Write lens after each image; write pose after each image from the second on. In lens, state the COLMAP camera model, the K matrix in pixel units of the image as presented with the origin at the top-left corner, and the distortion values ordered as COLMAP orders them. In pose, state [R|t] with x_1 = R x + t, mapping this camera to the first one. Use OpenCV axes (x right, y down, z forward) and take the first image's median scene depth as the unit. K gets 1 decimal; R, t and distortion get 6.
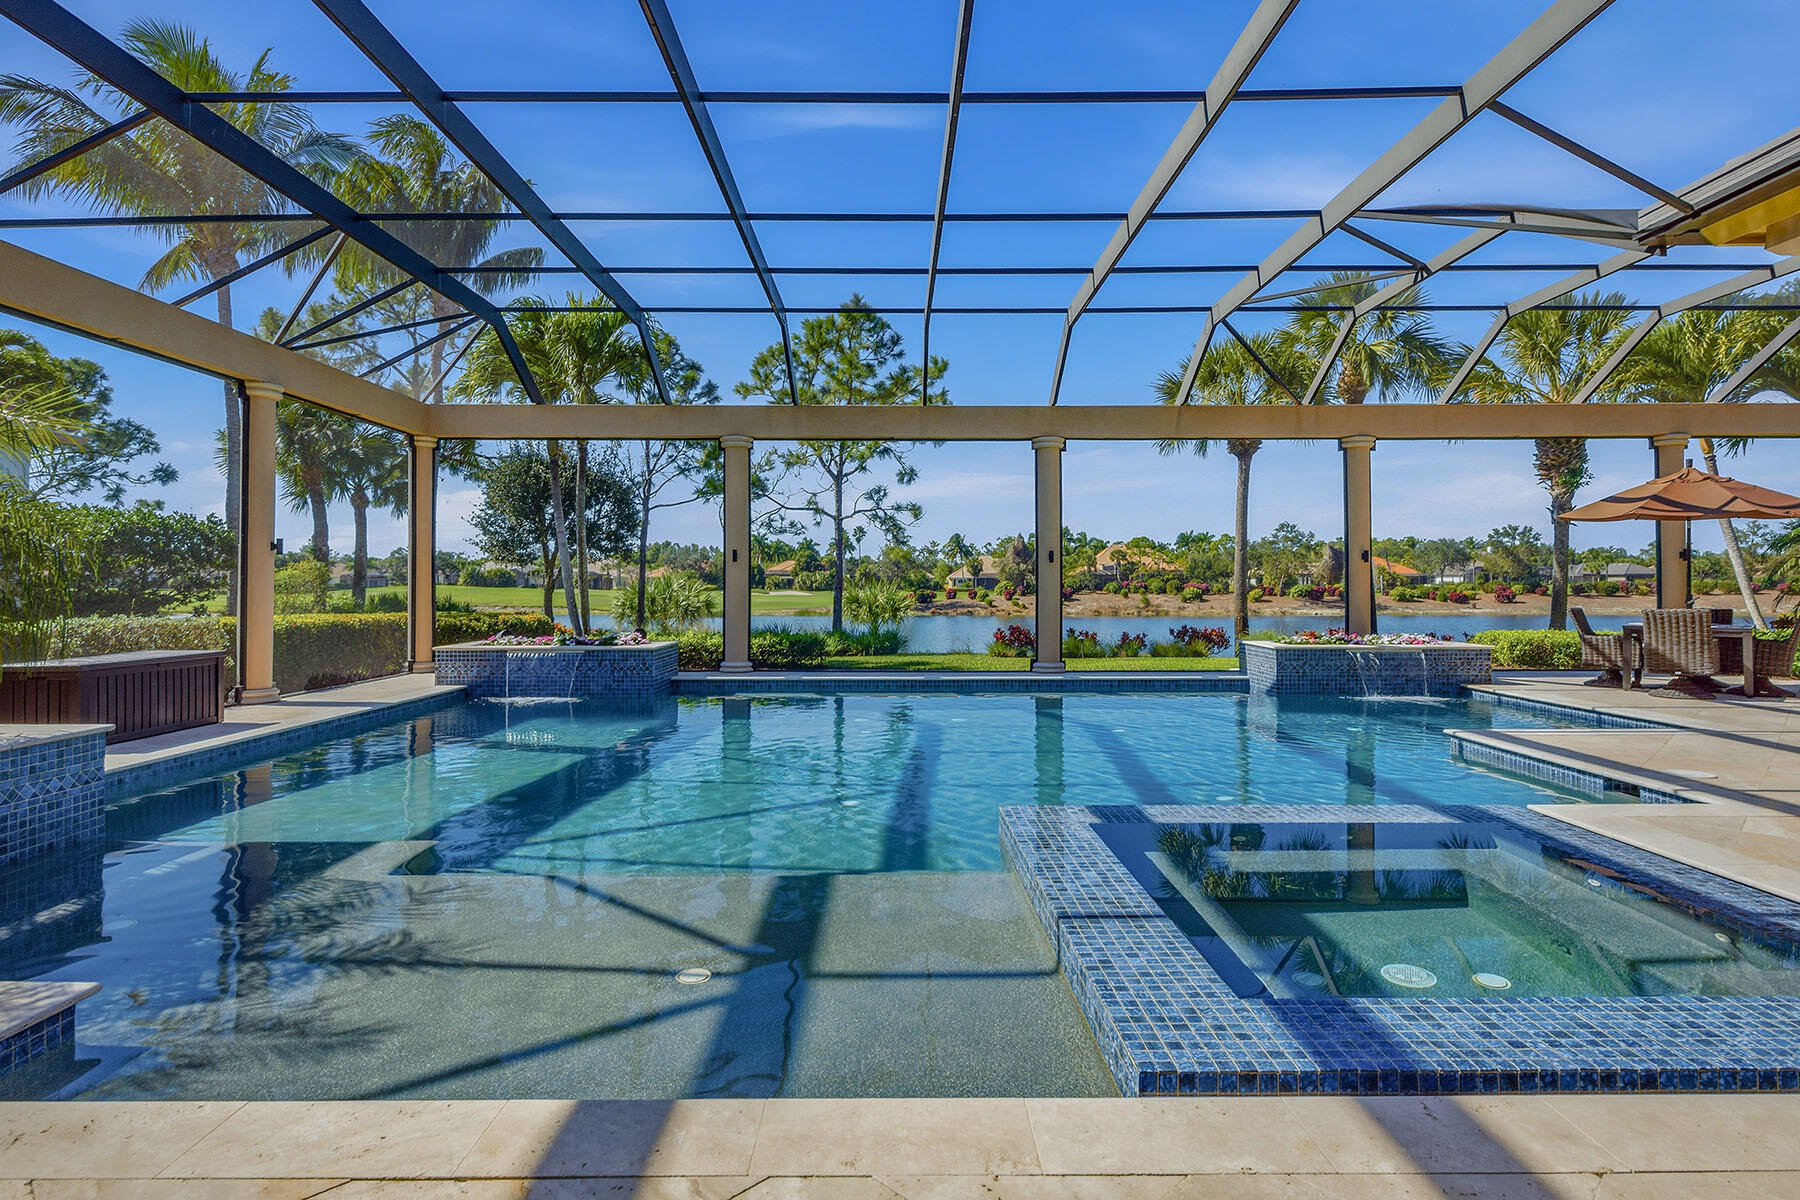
lens RADIAL K [[950.1, 0, 899.4], [0, 950.1, 549.8], [0, 0, 1]] dist [-0.001850, -0.001352]
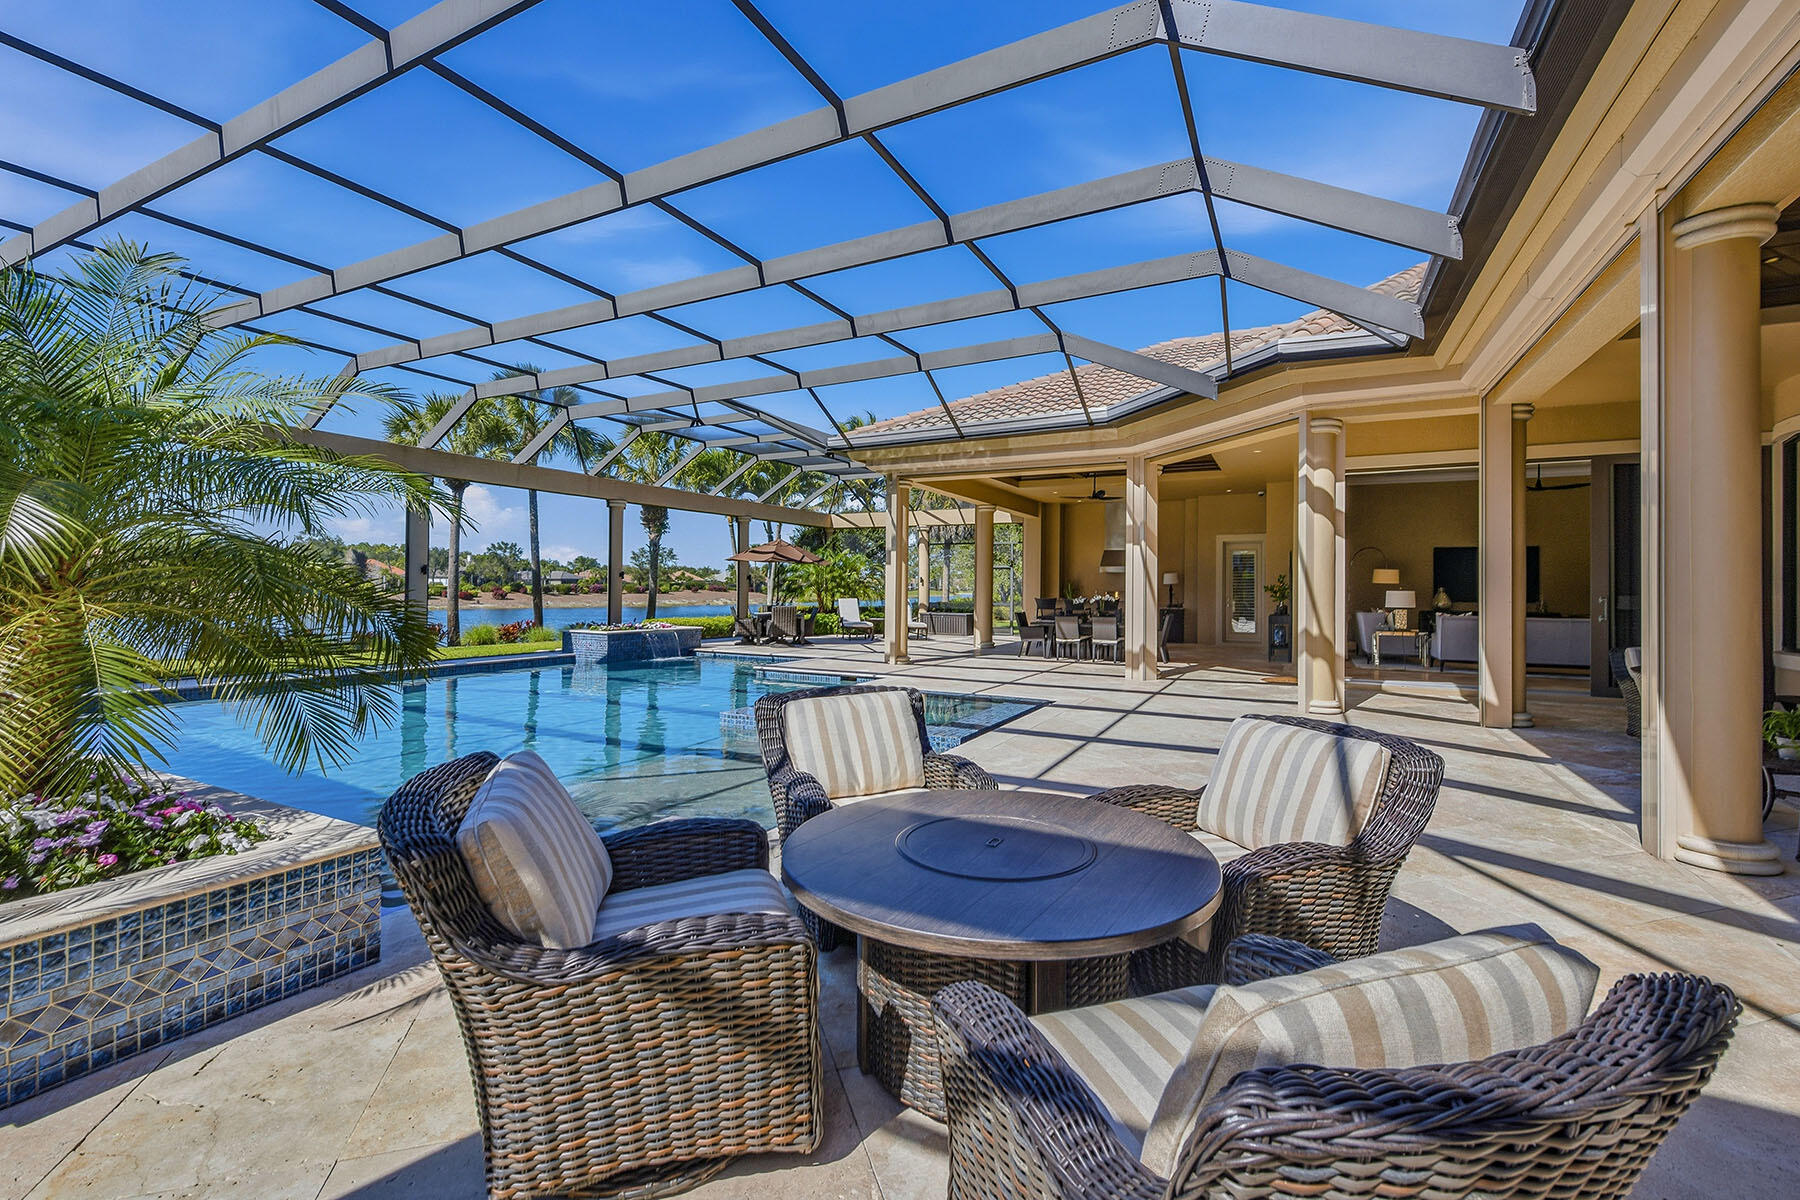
lens RADIAL K [[771.4, 0, 897.9], [0, 771.4, 587.2], [0, 0, 1]] dist [-0.000090, 0.000005]
pose [[0.461909, 0.008808, 0.886884, -0.449465], [-0.045140, 0.998888, 0.013590, -0.011319], [-0.885778, -0.046312, 0.461793, -0.027133]]
